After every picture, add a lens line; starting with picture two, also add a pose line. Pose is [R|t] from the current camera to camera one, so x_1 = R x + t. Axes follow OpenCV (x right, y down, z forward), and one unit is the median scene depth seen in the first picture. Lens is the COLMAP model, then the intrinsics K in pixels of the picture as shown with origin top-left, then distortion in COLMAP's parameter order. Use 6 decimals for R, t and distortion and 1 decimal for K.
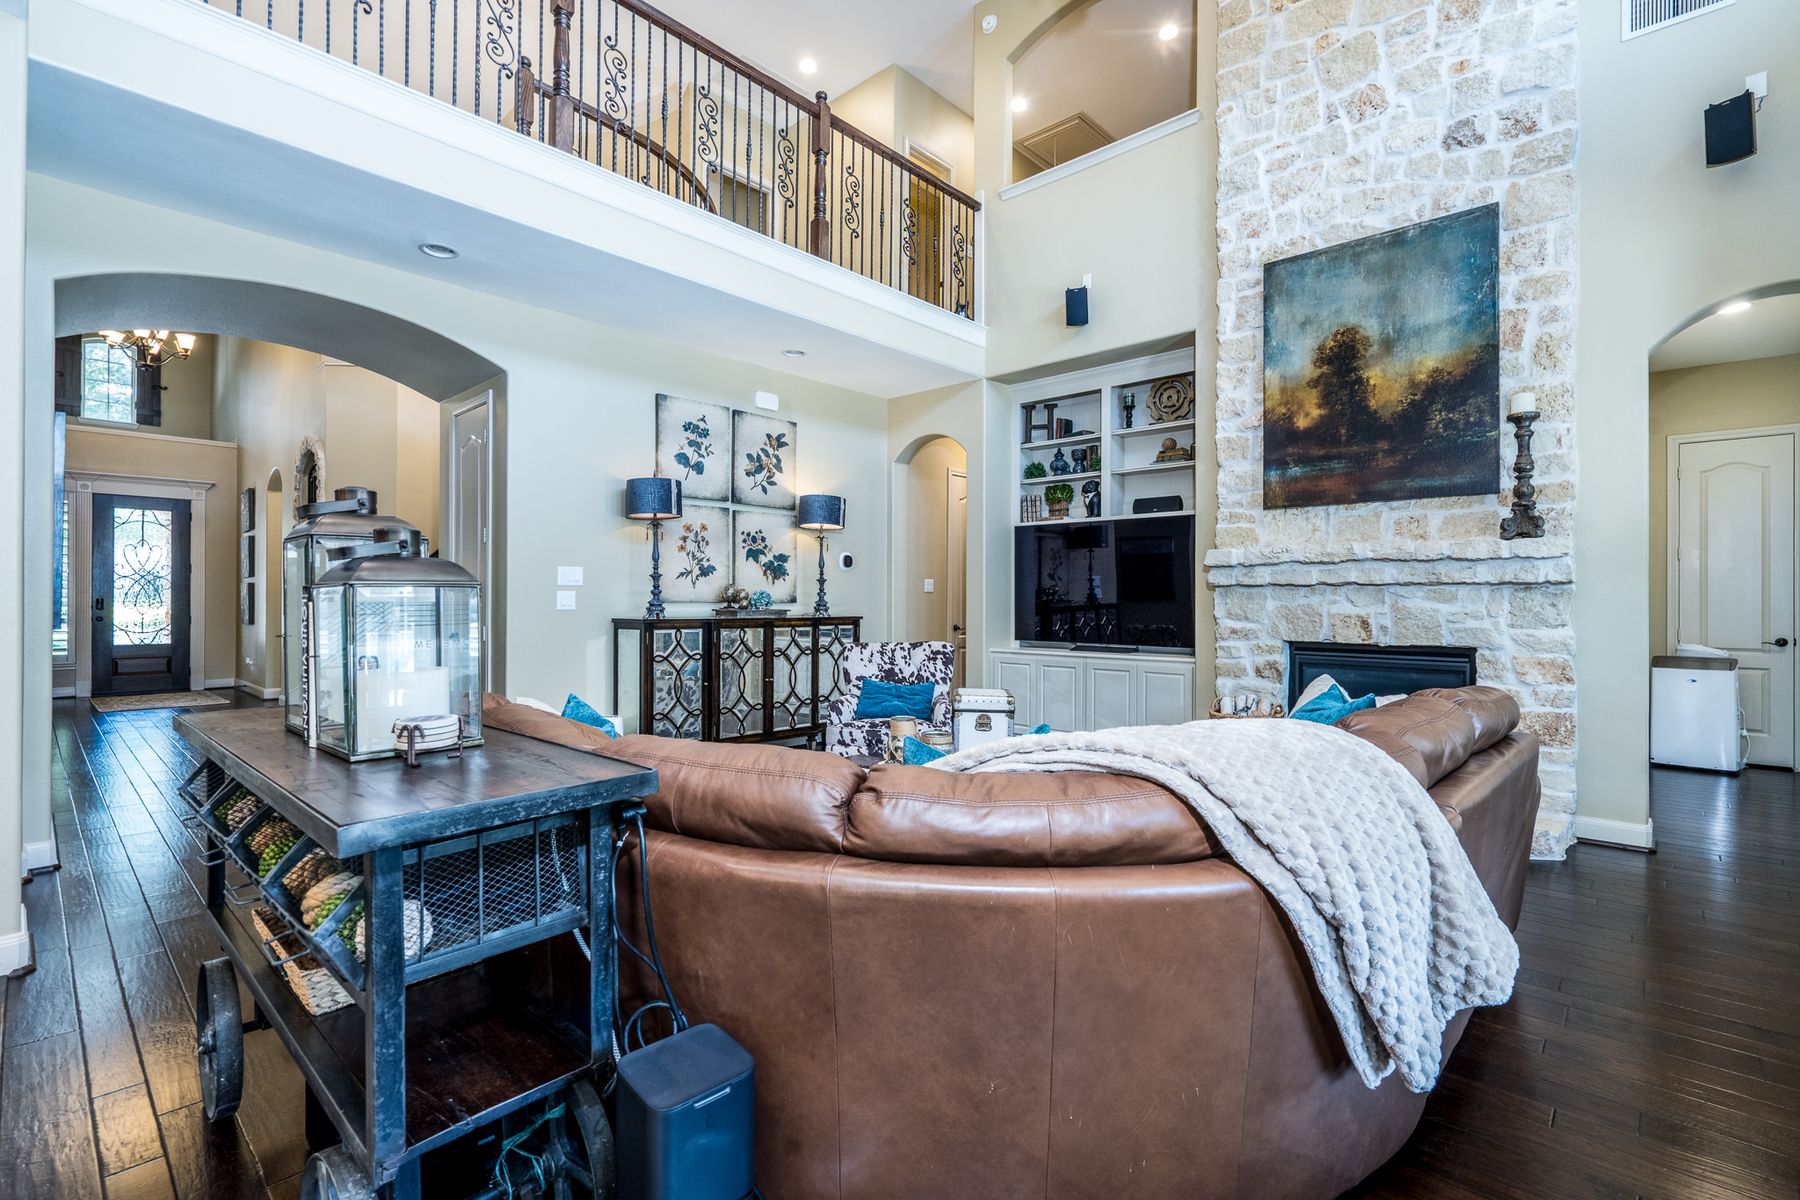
lens RADIAL K [[825.7, 0, 897.4], [0, 825.7, 596.9], [0, 0, 1]] dist [0.001216, 0.000260]
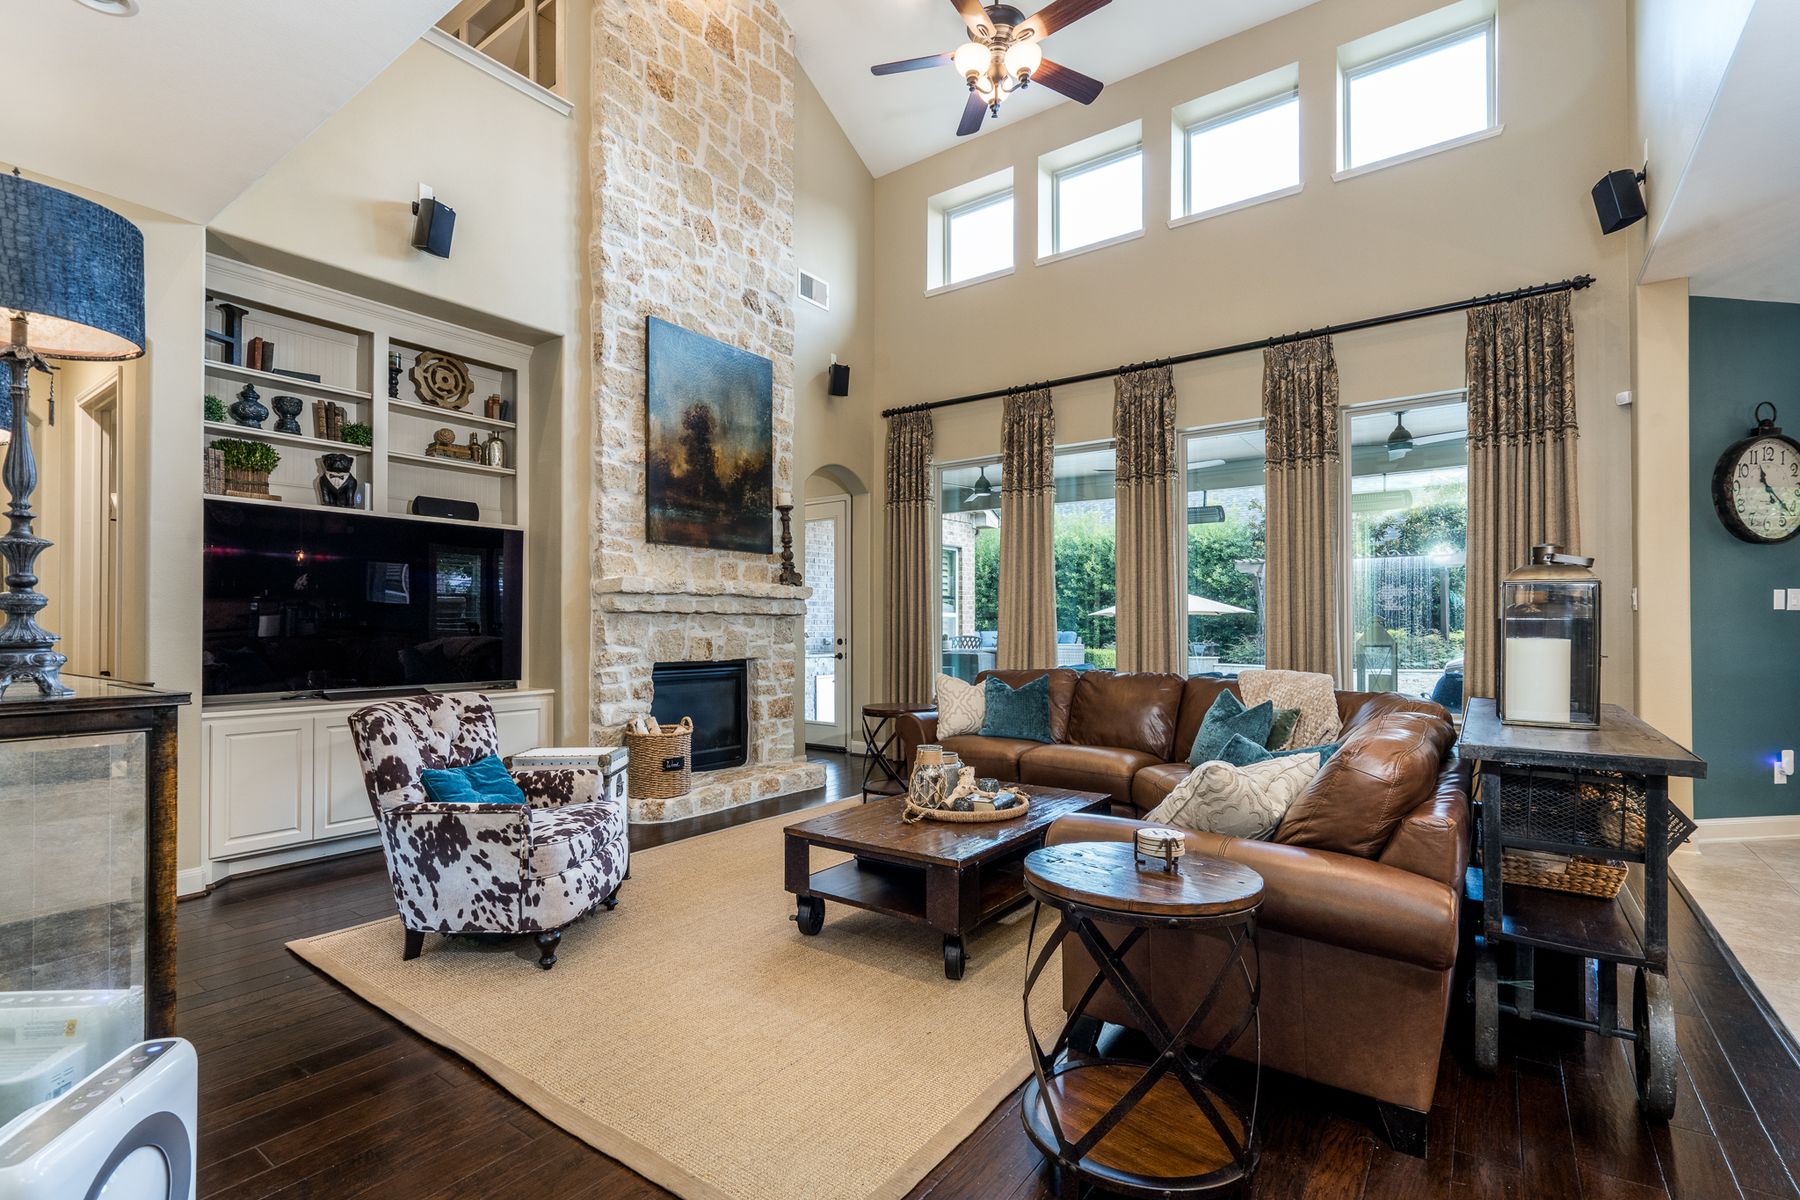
lens RADIAL K [[825.7, 0, 897.2], [0, 825.7, 616.8], [0, 0, 1]] dist [0.001216, 0.000260]
pose [[-0.121836, 0.007427, 0.992523, -0.693823], [-0.005118, 0.999954, -0.008111, -0.001221], [-0.992537, -0.006068, -0.121792, 0.839918]]
